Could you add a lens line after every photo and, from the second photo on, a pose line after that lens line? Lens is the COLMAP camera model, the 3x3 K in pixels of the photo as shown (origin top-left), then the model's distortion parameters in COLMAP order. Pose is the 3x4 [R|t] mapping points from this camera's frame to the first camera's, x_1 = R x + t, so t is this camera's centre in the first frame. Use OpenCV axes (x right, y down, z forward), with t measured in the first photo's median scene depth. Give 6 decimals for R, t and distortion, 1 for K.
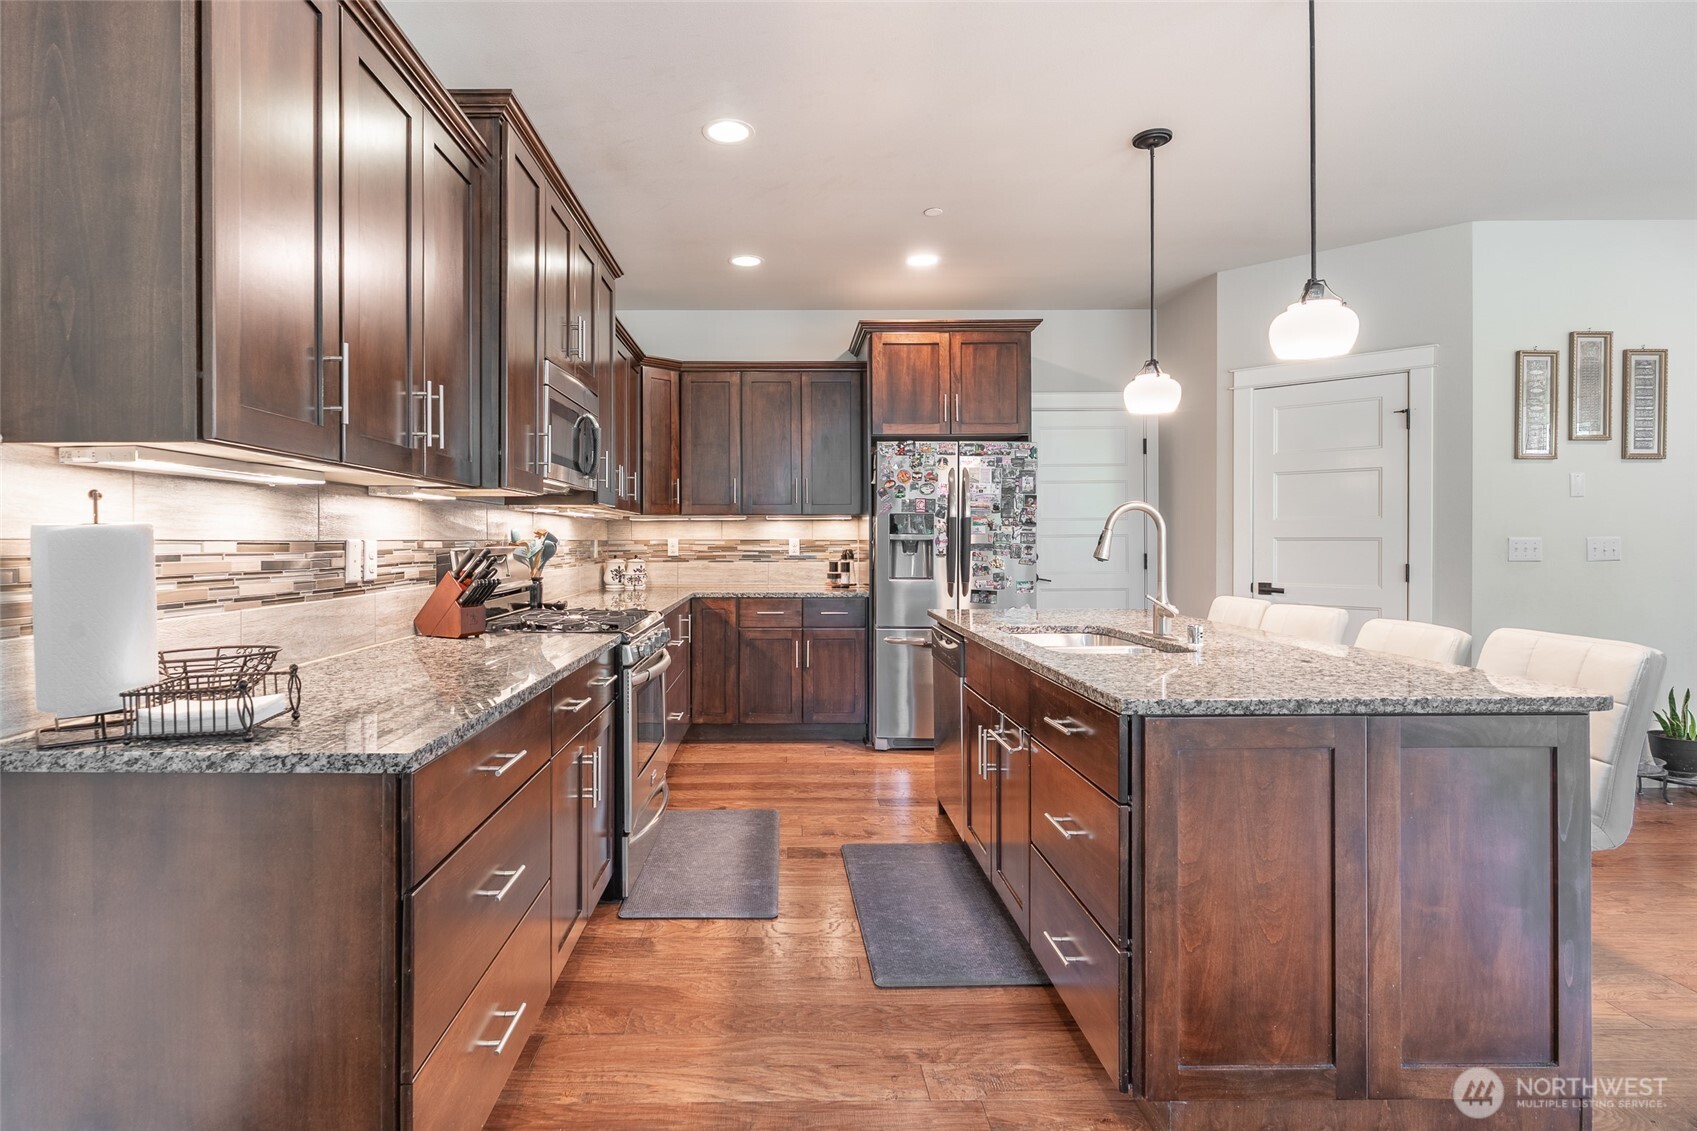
lens RADIAL K [[831.9, 0, 800.2], [0, 831.9, 538.8], [0, 0, 1]] dist [-0.004624, 0.002547]
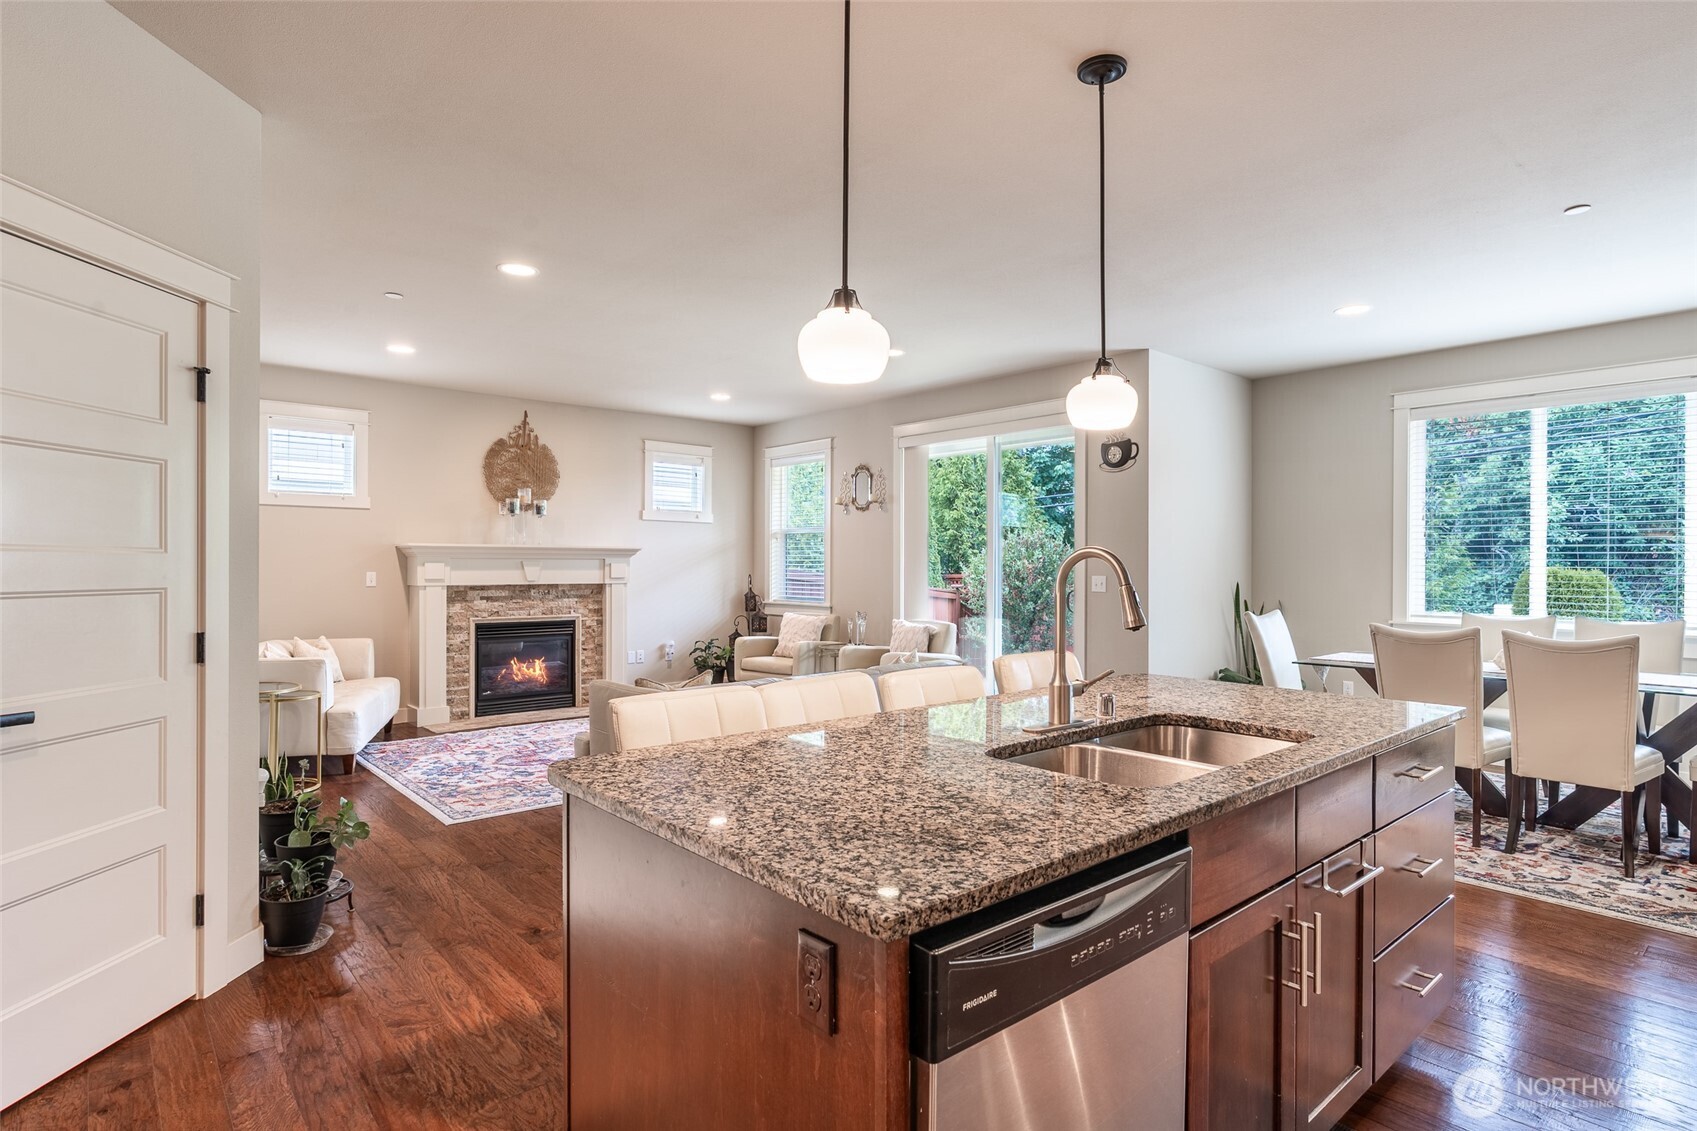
lens RADIAL K [[882.5, 0, 828.6], [0, 882.5, 569.8], [0, 0, 1]] dist [-0.000270, 0.000801]
pose [[-0.635938, -0.003656, 0.771732, -0.037596], [-0.002229, 0.999993, 0.002901, -0.016812], [-0.771737, 0.000125, -0.635942, 1.100159]]
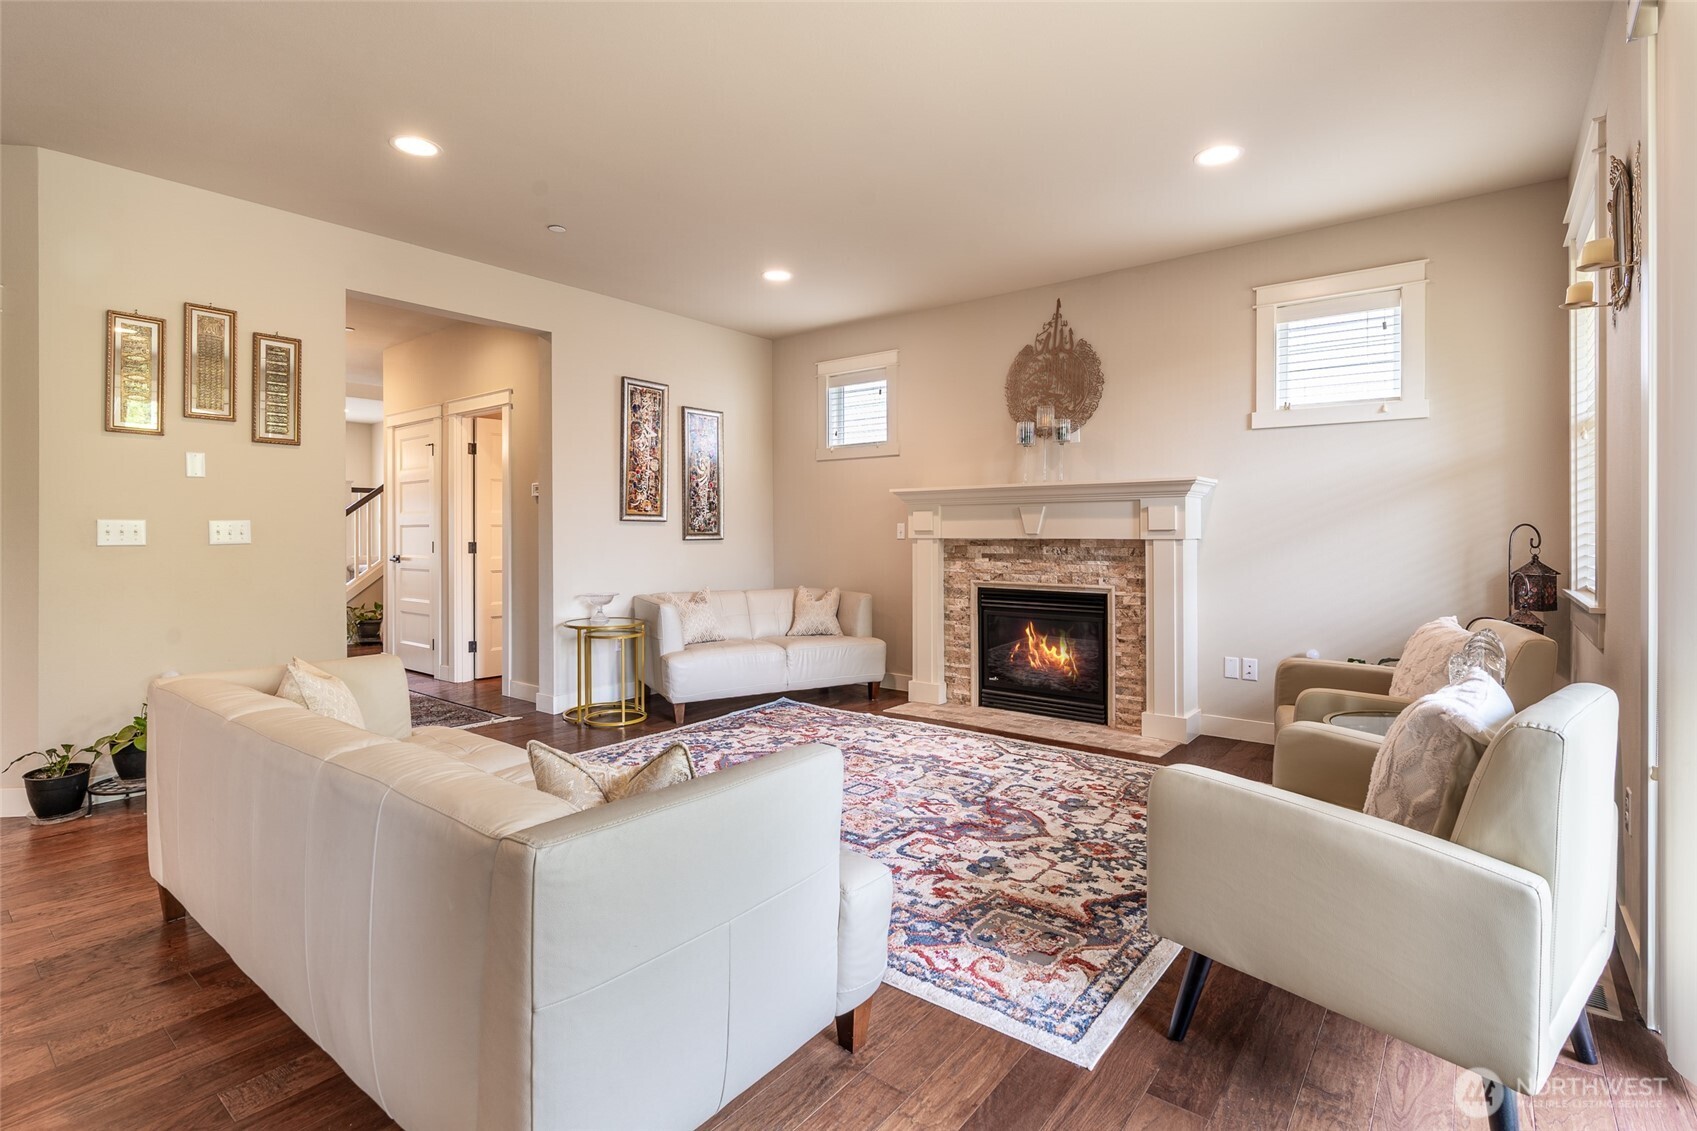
lens RADIAL K [[800.8, 0, 841.2], [0, 800.8, 521.0], [0, 0, 1]] dist [-0.004389, 0.002929]
pose [[0.636004, 0.012069, 0.771592, 0.678554], [-0.000496, 0.999884, -0.015231, 0.012749], [-0.771686, 0.009304, 0.635936, -0.150566]]
